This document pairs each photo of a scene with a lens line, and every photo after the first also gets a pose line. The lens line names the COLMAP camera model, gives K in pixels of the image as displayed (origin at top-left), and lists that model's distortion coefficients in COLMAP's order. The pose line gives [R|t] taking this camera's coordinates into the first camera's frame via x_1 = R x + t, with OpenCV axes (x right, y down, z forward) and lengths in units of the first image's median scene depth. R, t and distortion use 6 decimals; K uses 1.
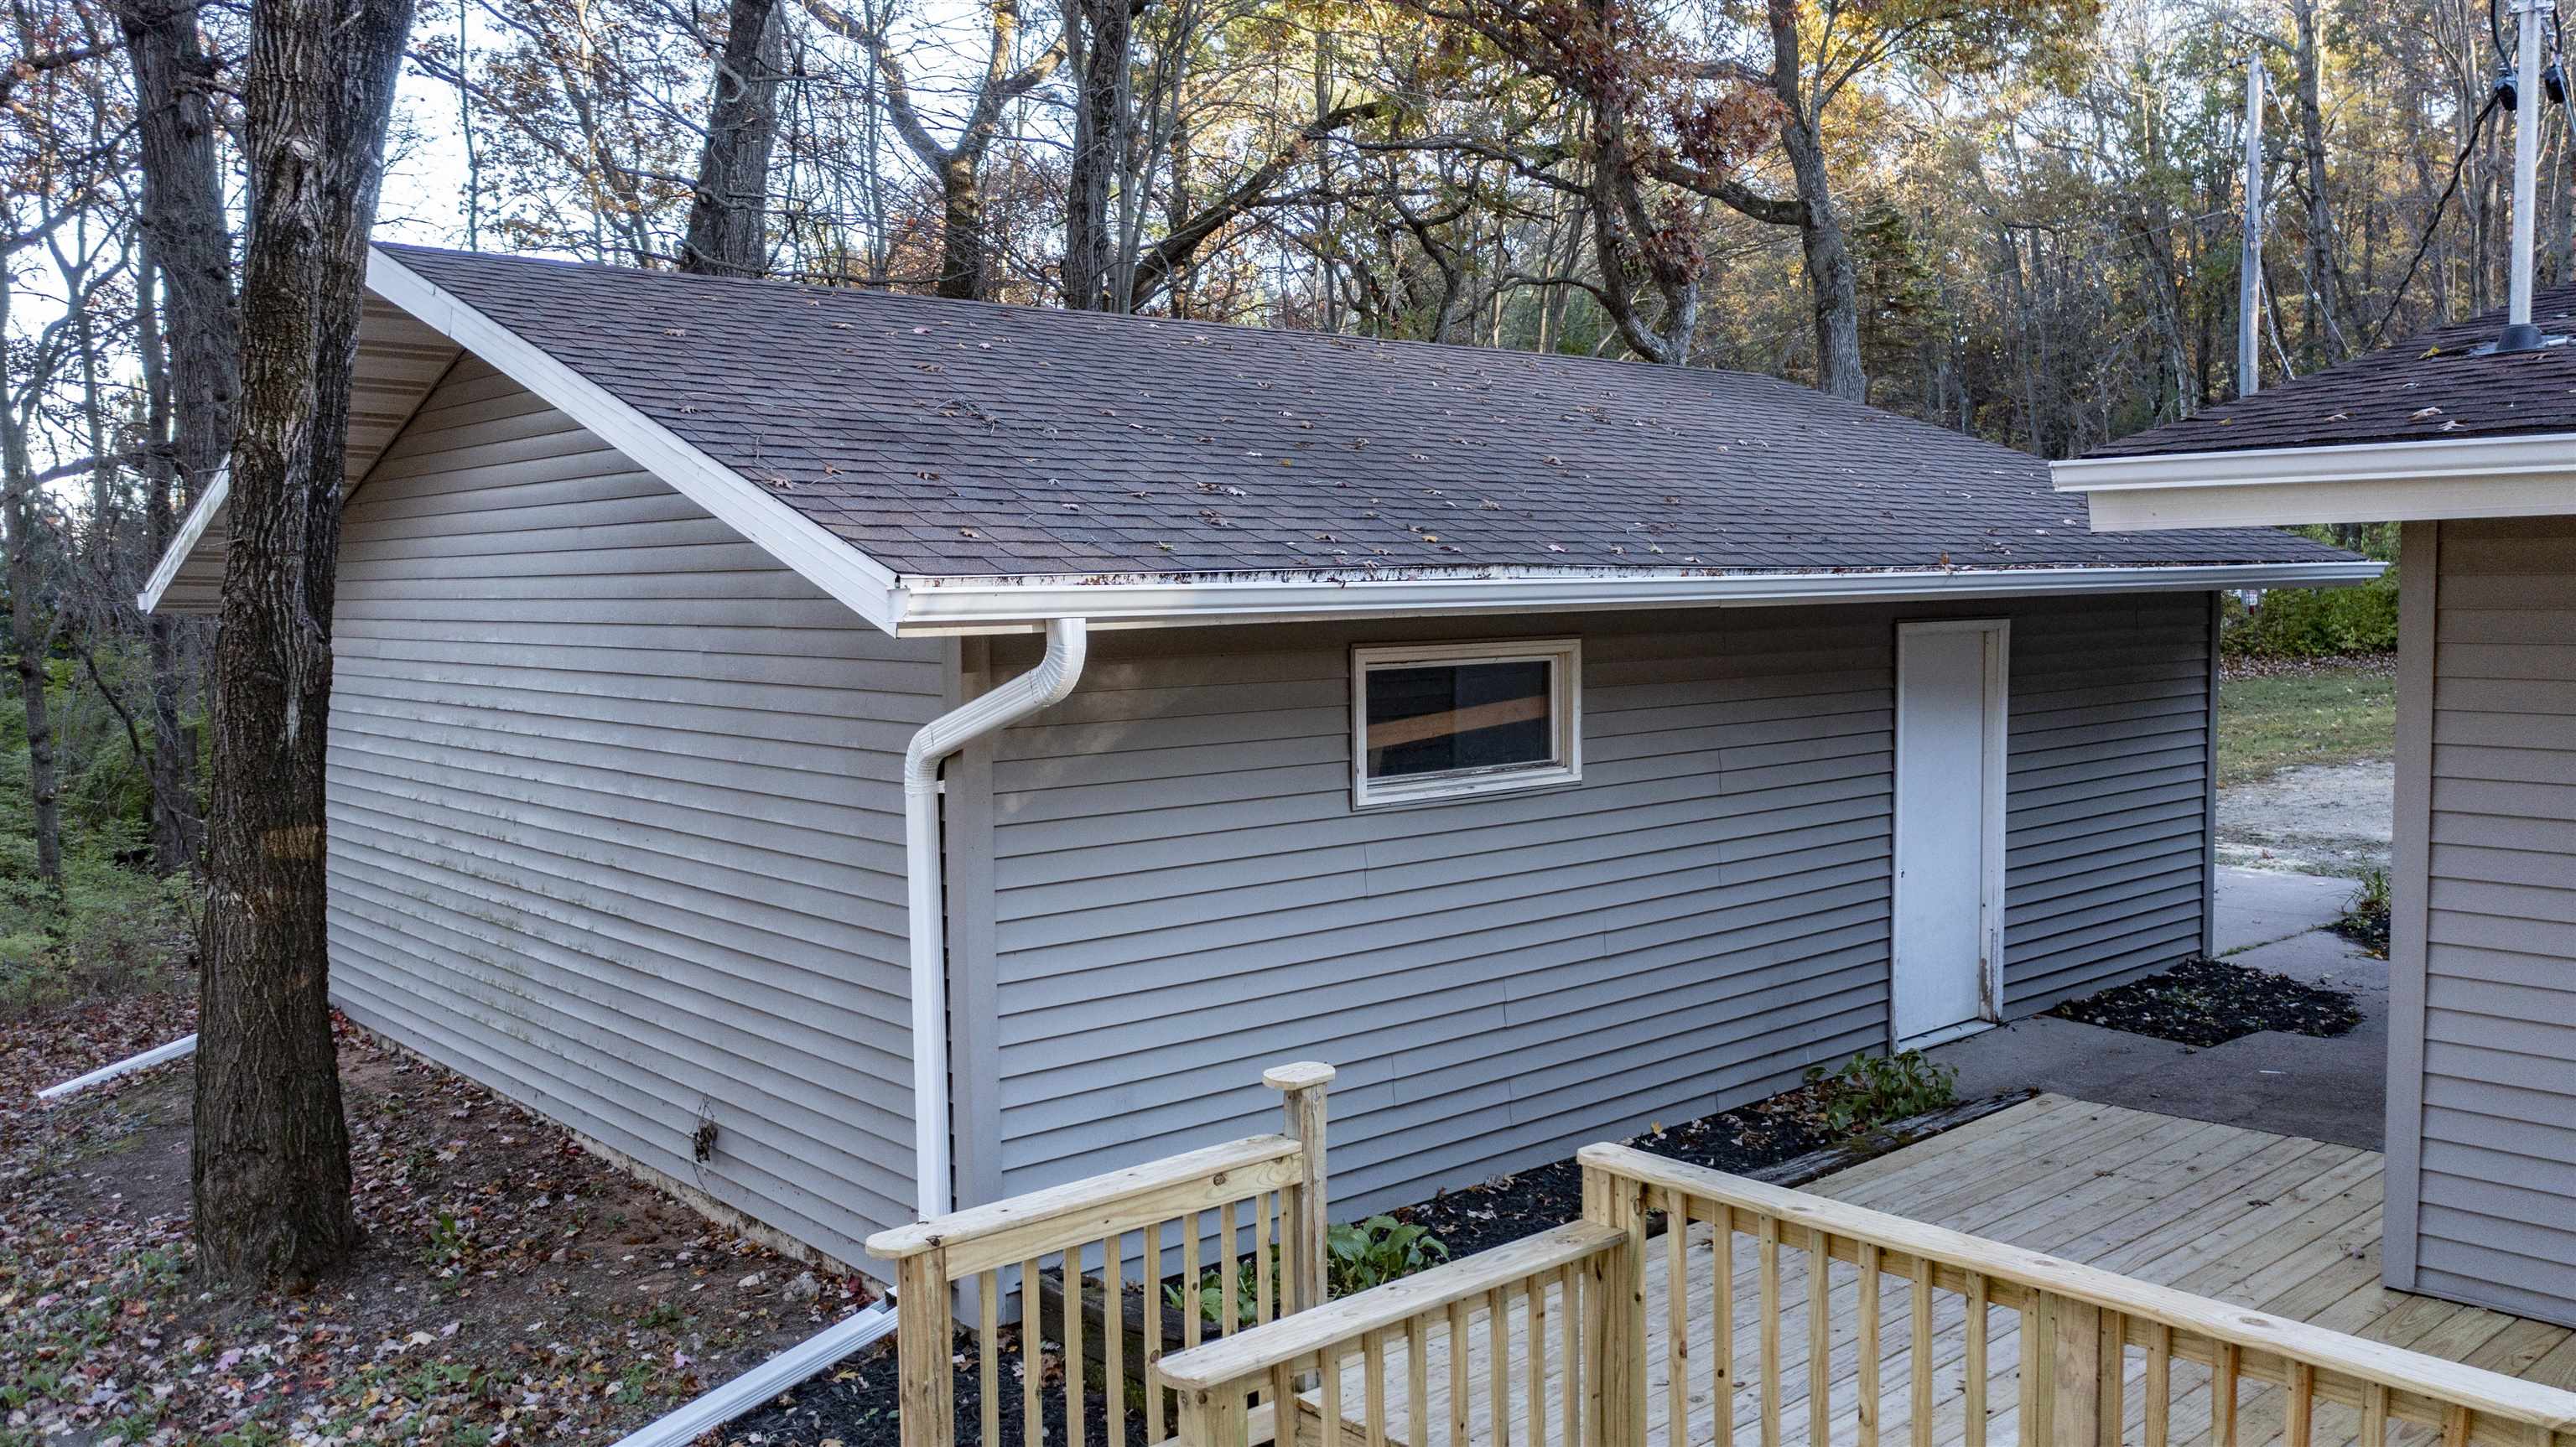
lens RADIAL K [[2039.7, 0, 1289.2], [0, 2039.7, 728.3], [0, 0, 1]] dist [-0.017705, 0.007790]
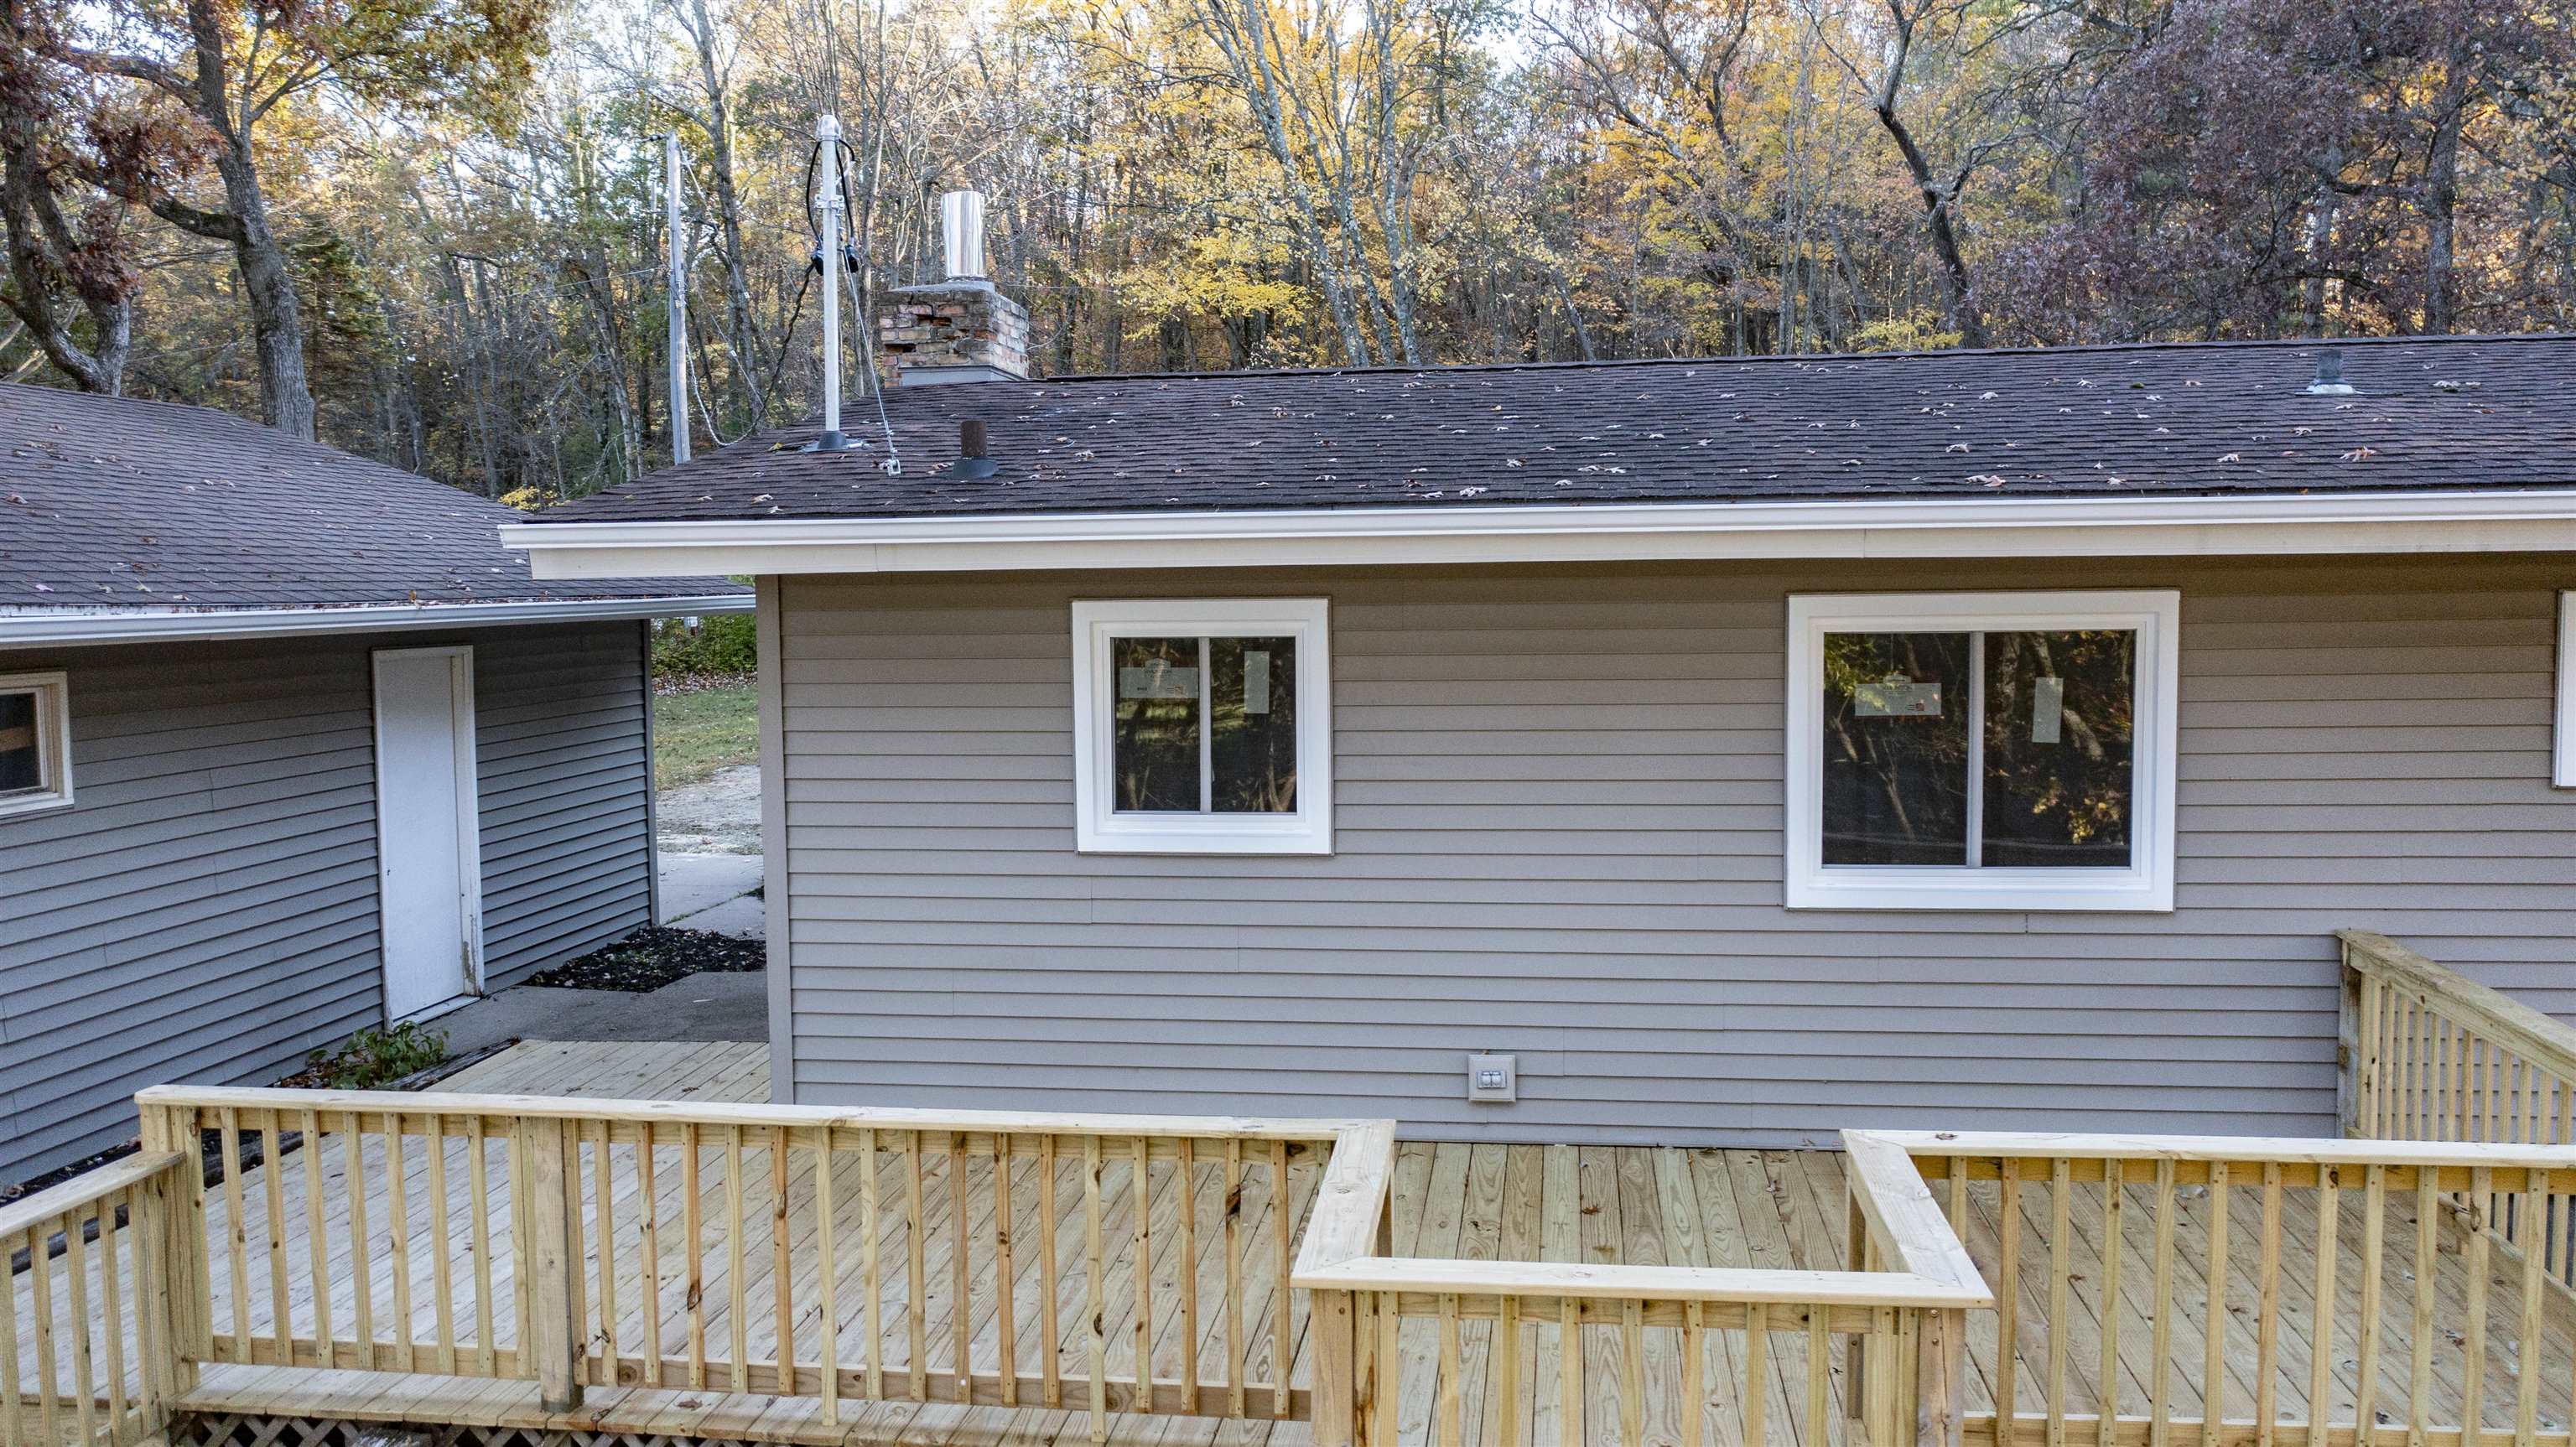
lens RADIAL K [[2039.7, 0, 1289.2], [0, 2039.7, 728.3], [0, 0, 1]] dist [-0.017705, 0.007790]
pose [[0.750868, -0.042055, 0.659112, -0.057423], [0.049058, 0.998765, 0.007839, 0.006614], [-0.658628, 0.026449, 0.752004, -0.161899]]
